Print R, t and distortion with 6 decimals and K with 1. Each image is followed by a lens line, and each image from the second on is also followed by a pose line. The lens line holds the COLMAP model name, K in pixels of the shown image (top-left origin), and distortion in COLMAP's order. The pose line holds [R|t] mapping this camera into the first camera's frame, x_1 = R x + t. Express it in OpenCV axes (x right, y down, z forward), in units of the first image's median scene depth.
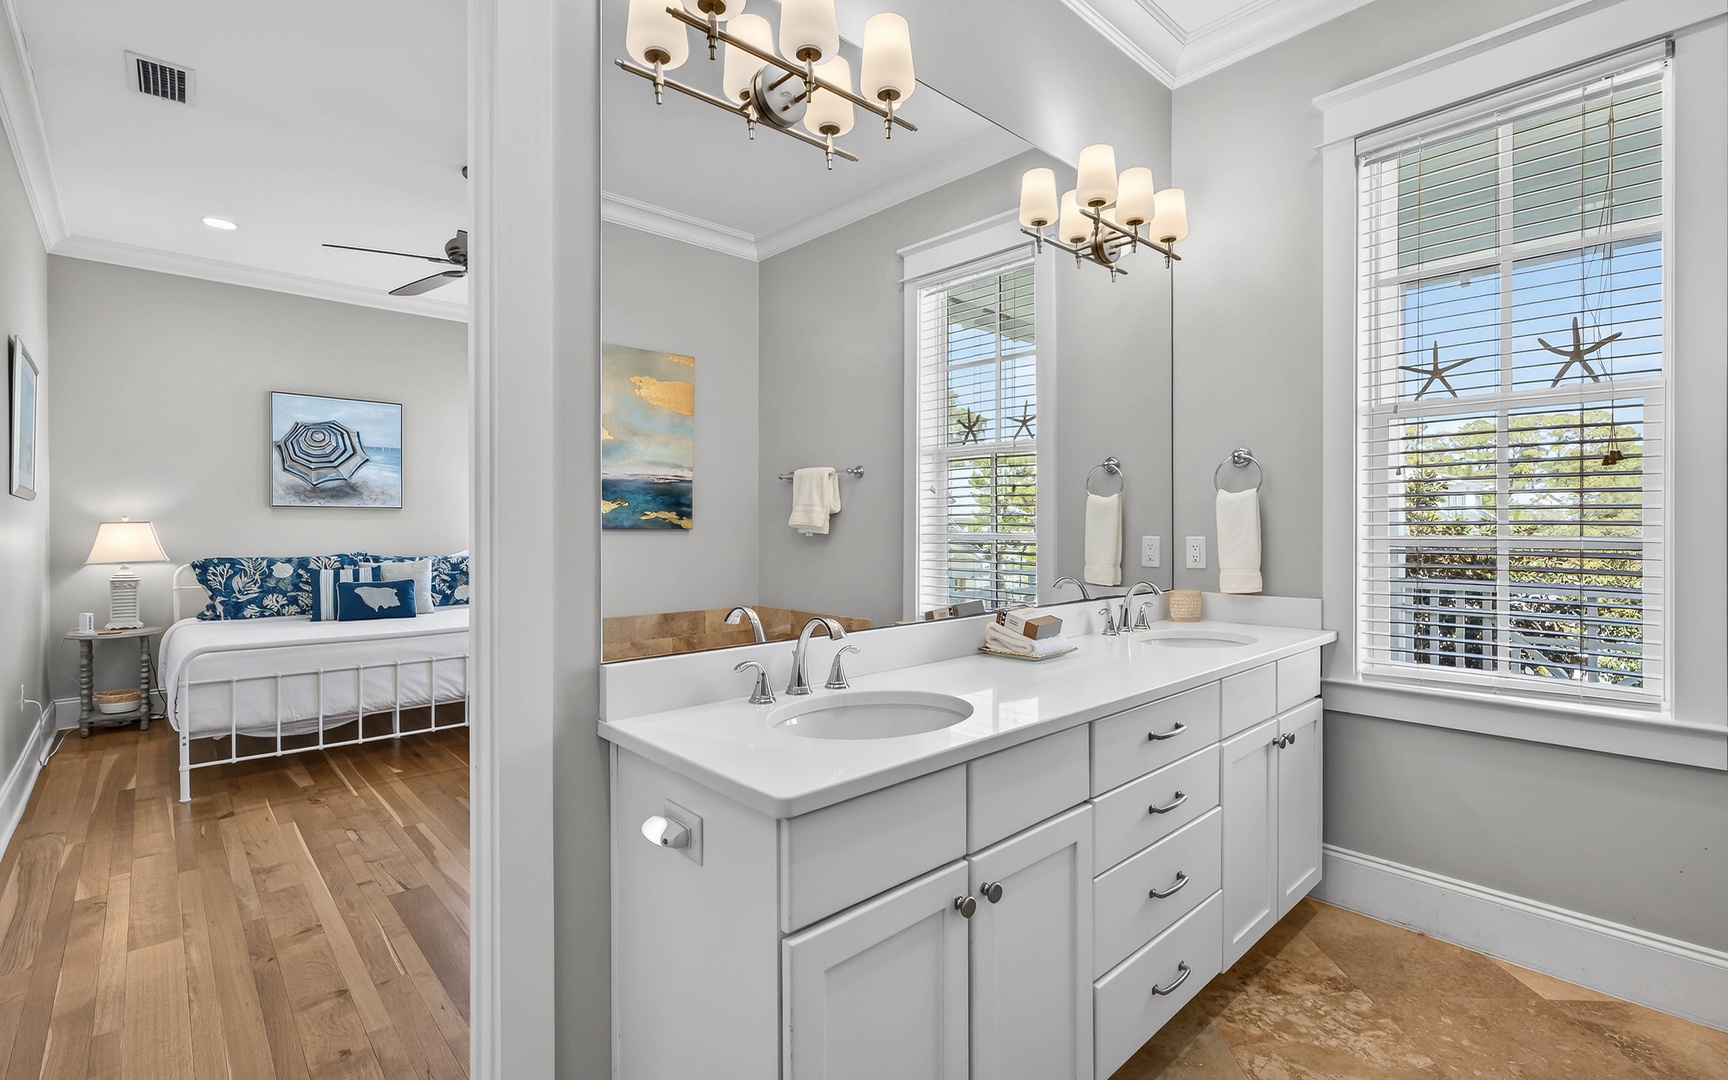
lens RADIAL K [[779.3, 0, 864.0], [0, 779.3, 540.0], [0, 0, 1]] dist [-0.001877, -0.000016]
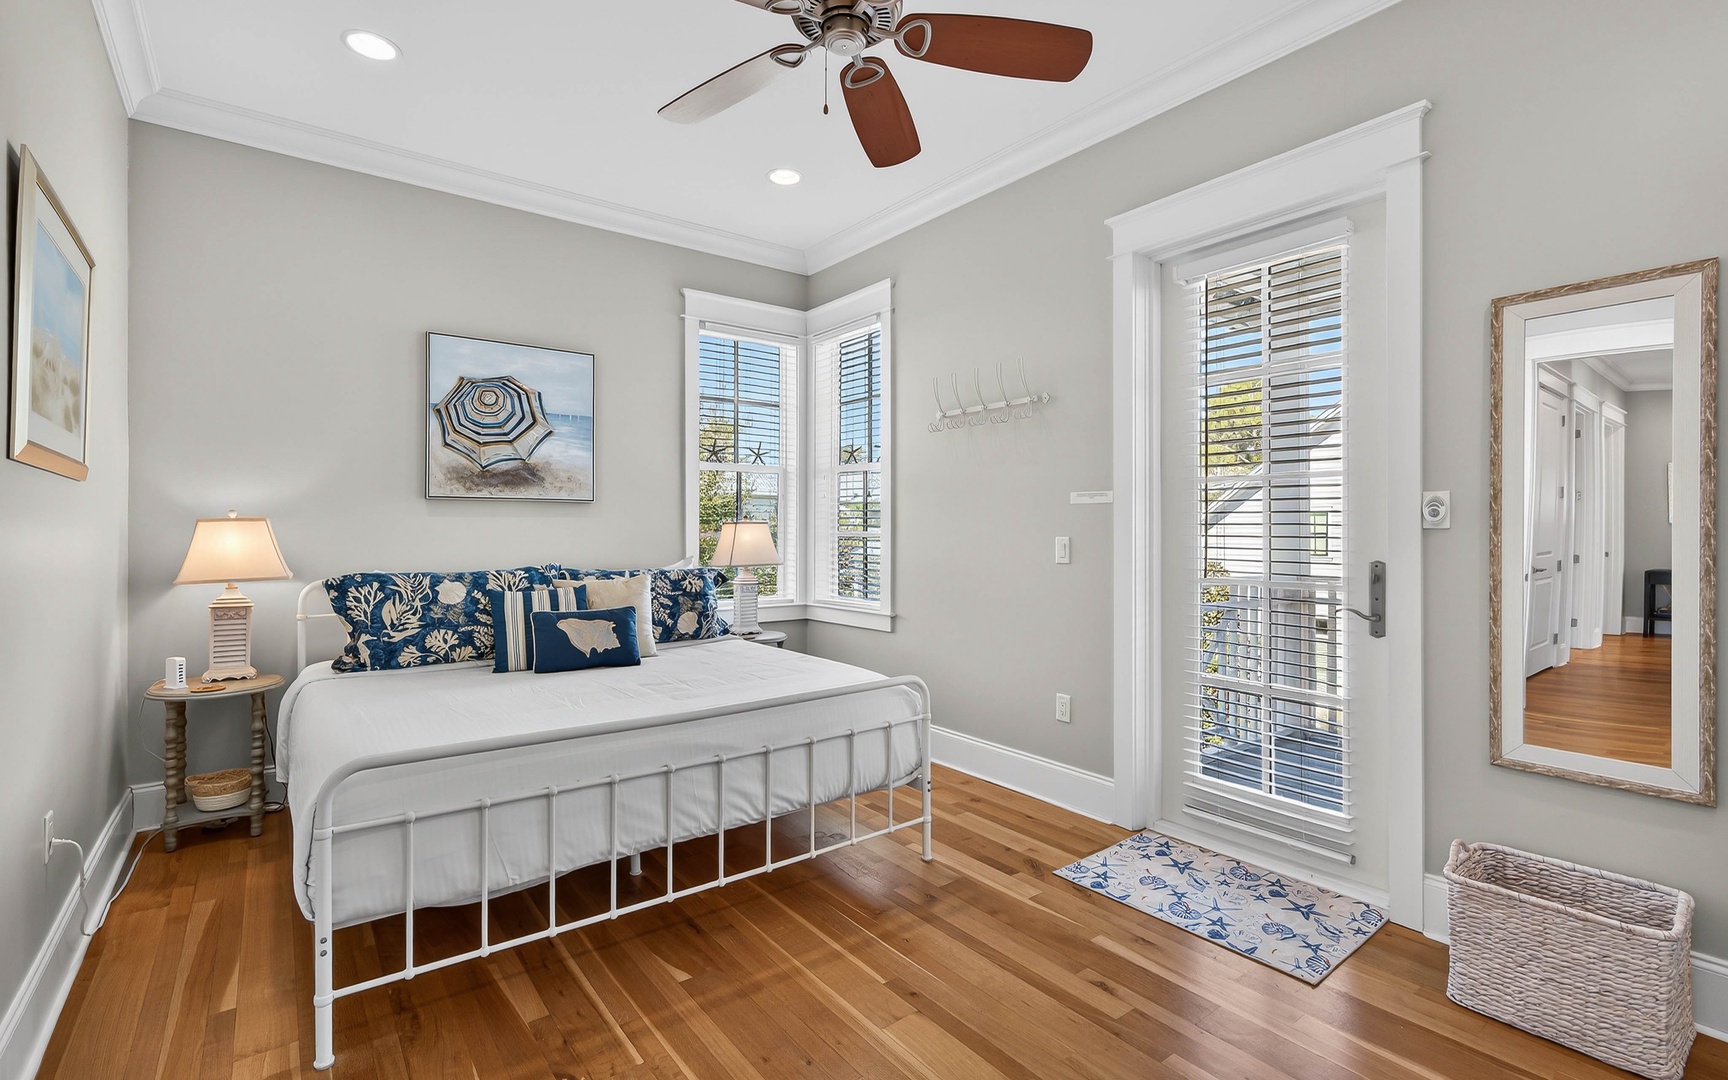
lens RADIAL K [[793.8, 0, 861.5], [0, 793.8, 535.7], [0, 0, 1]] dist [-0.002281, -0.000297]
pose [[0.994964, 0.001830, -0.100213, -0.340652], [-0.002544, 0.999972, -0.006995, -0.005406], [0.100197, 0.007215, 0.994941, 0.373505]]
